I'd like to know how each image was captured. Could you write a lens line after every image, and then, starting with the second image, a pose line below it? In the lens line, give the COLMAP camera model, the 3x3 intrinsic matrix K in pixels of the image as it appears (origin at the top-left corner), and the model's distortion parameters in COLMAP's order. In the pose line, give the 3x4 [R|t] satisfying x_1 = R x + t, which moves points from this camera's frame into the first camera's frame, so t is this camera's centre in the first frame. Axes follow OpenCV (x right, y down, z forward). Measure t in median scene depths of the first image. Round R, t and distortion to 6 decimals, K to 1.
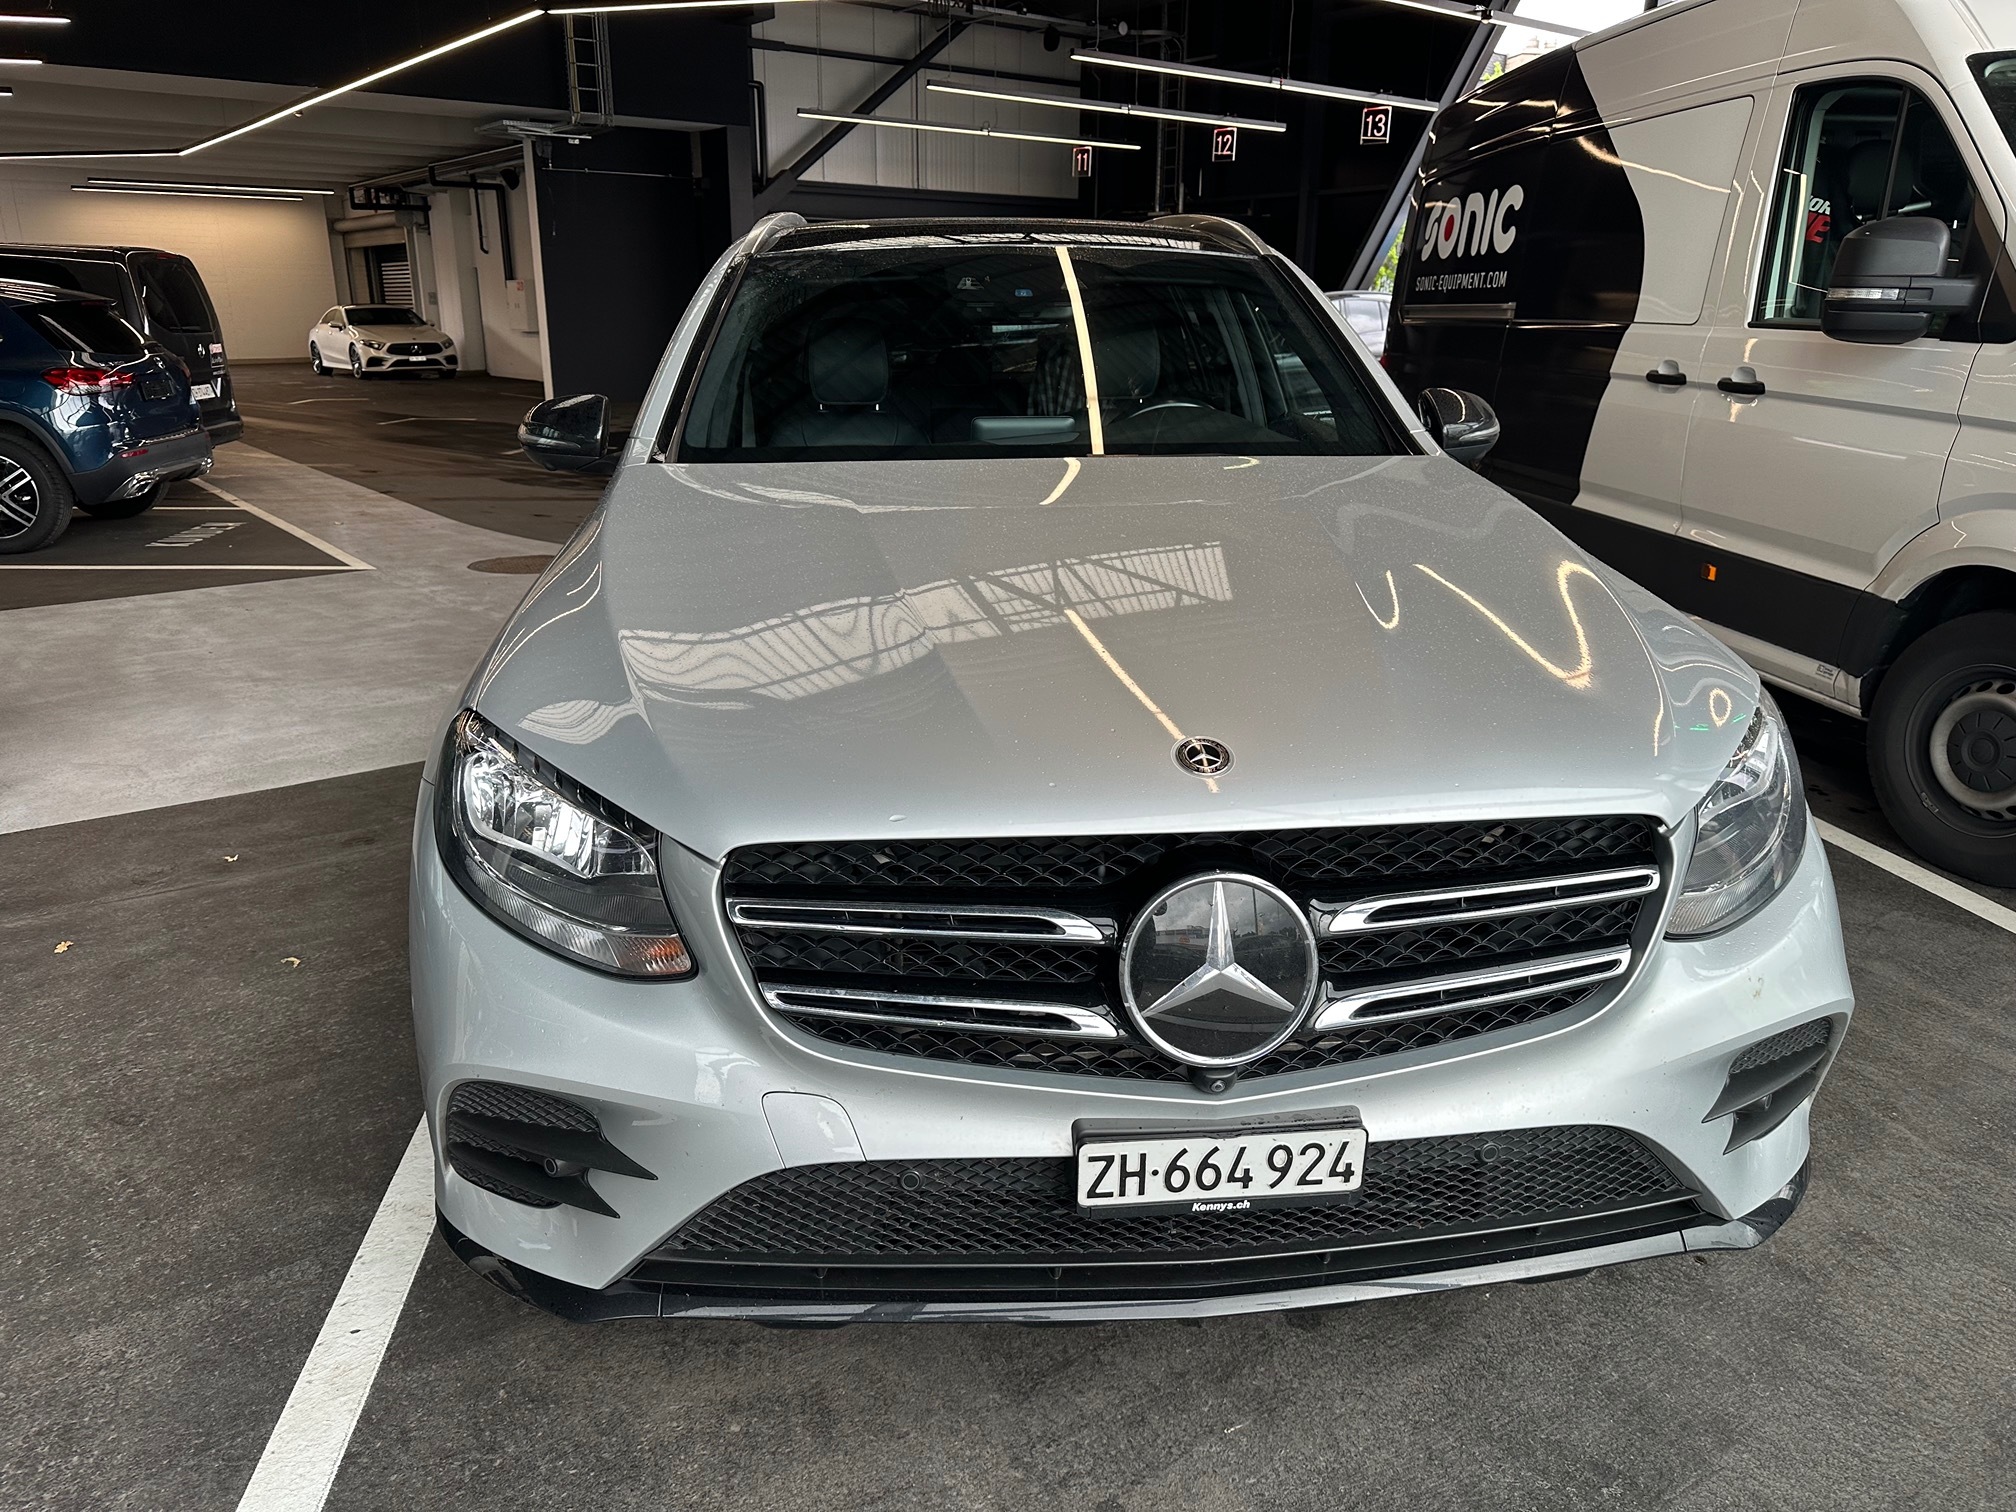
lens RADIAL K [[1425.9, 0, 1008.0], [0, 1425.9, 756.0], [0, 0, 1]] dist [0.018696, -0.023090]
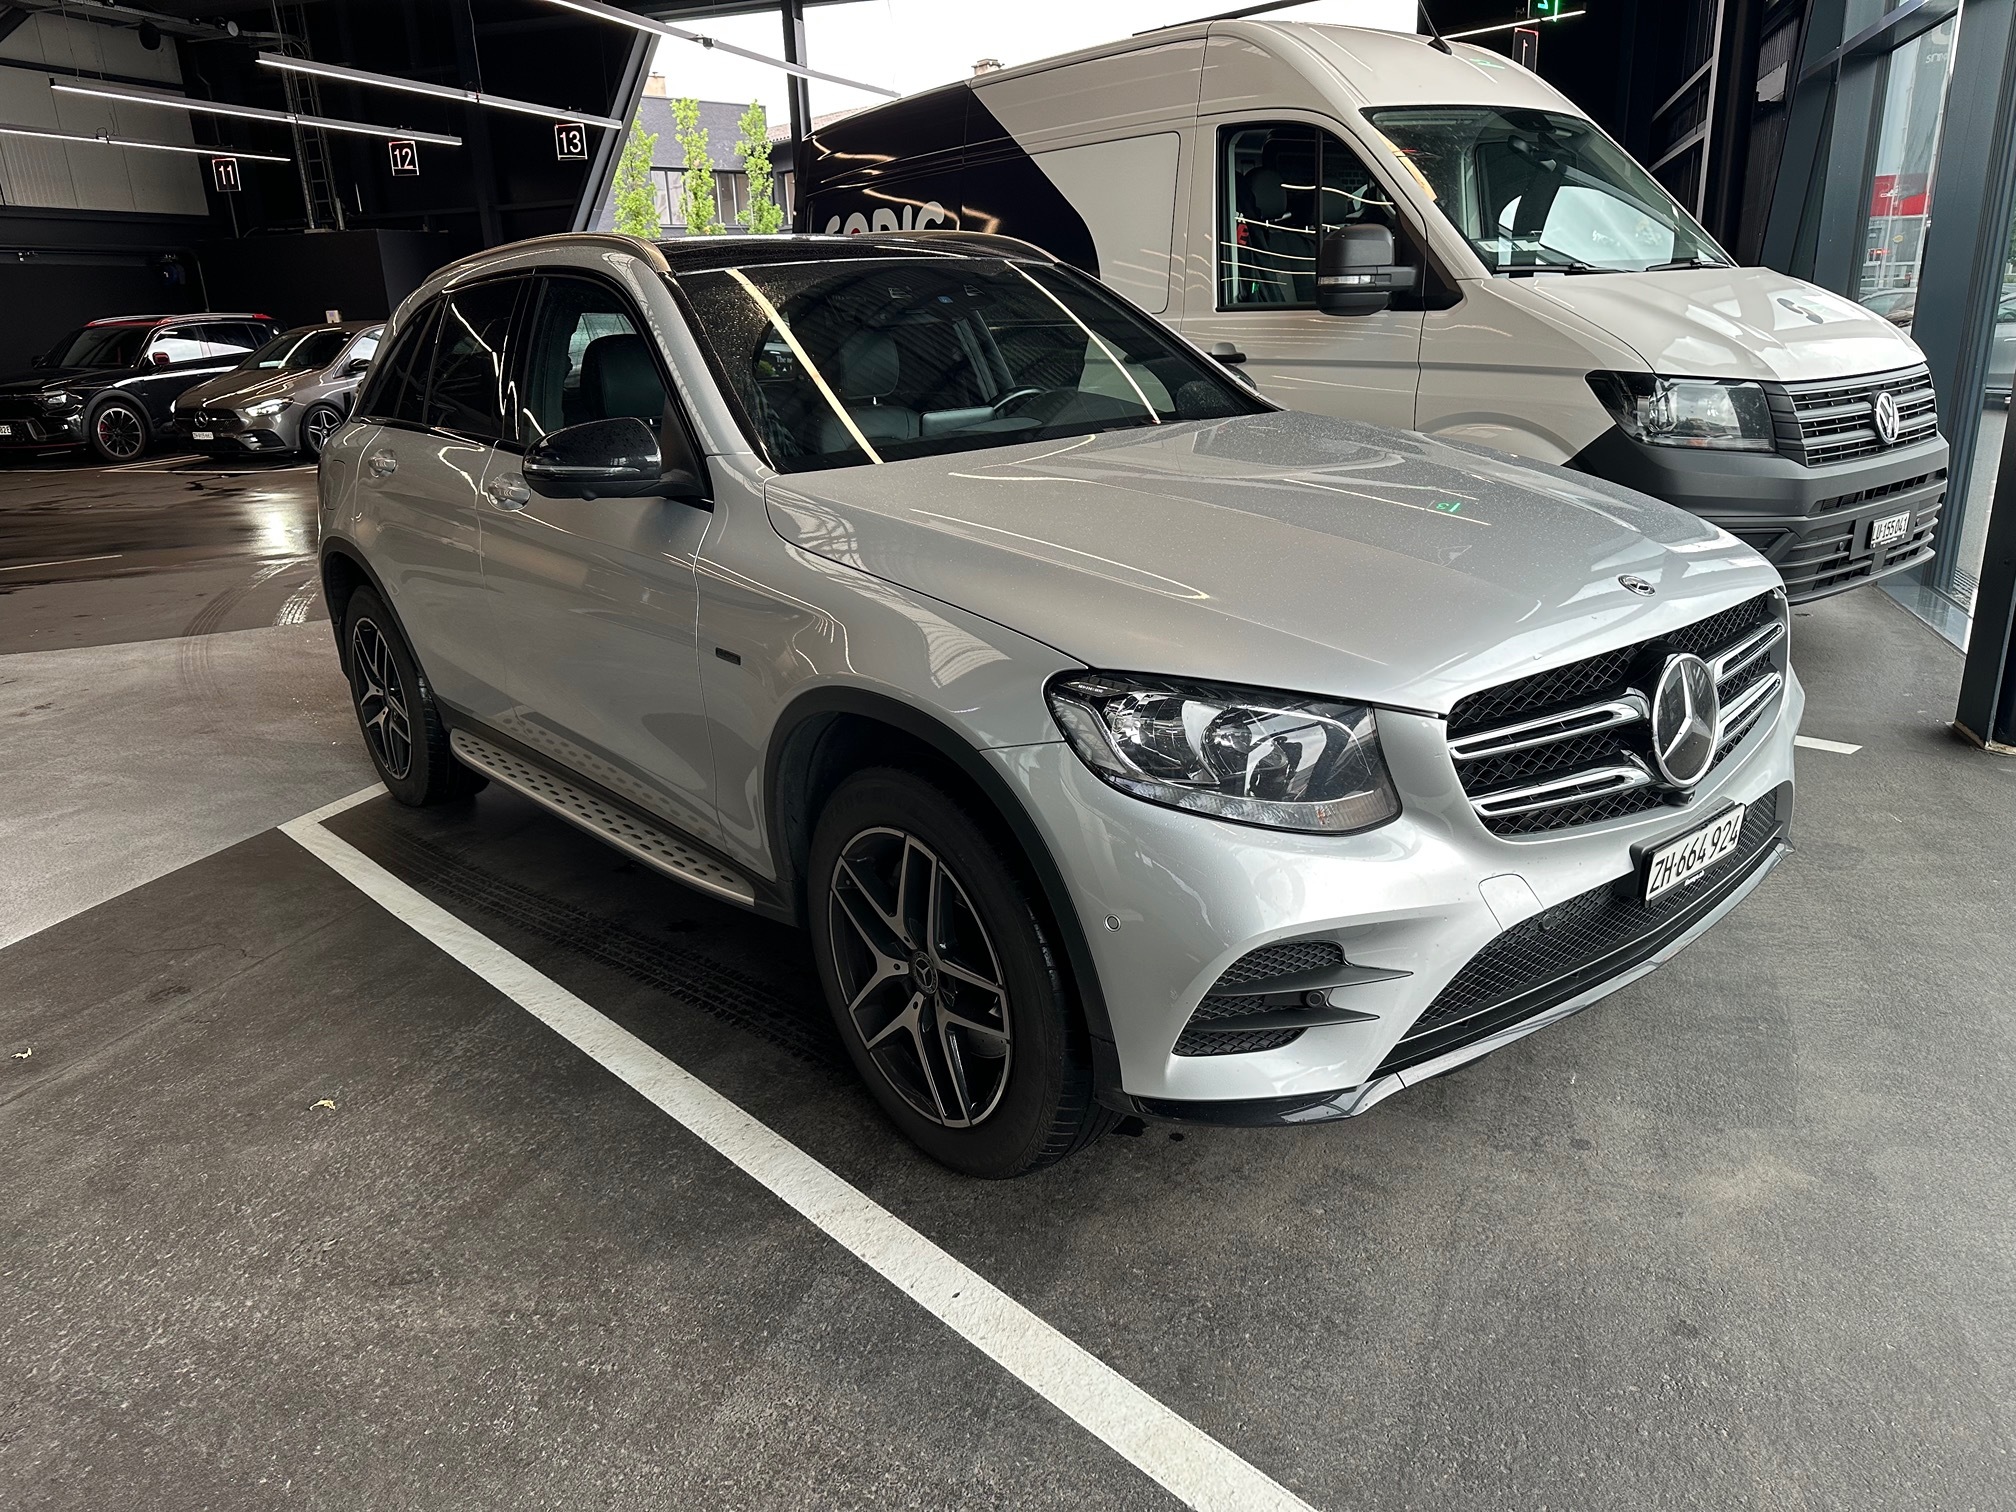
lens RADIAL K [[1425.9, 0, 1008.0], [0, 1425.9, 756.0], [0, 0, 1]] dist [0.018696, -0.023090]
pose [[0.826654, -0.205112, 0.523996, -0.456012], [0.209975, 0.976379, 0.050936, -0.014696], [-0.522066, 0.067920, 0.850196, 0.033404]]
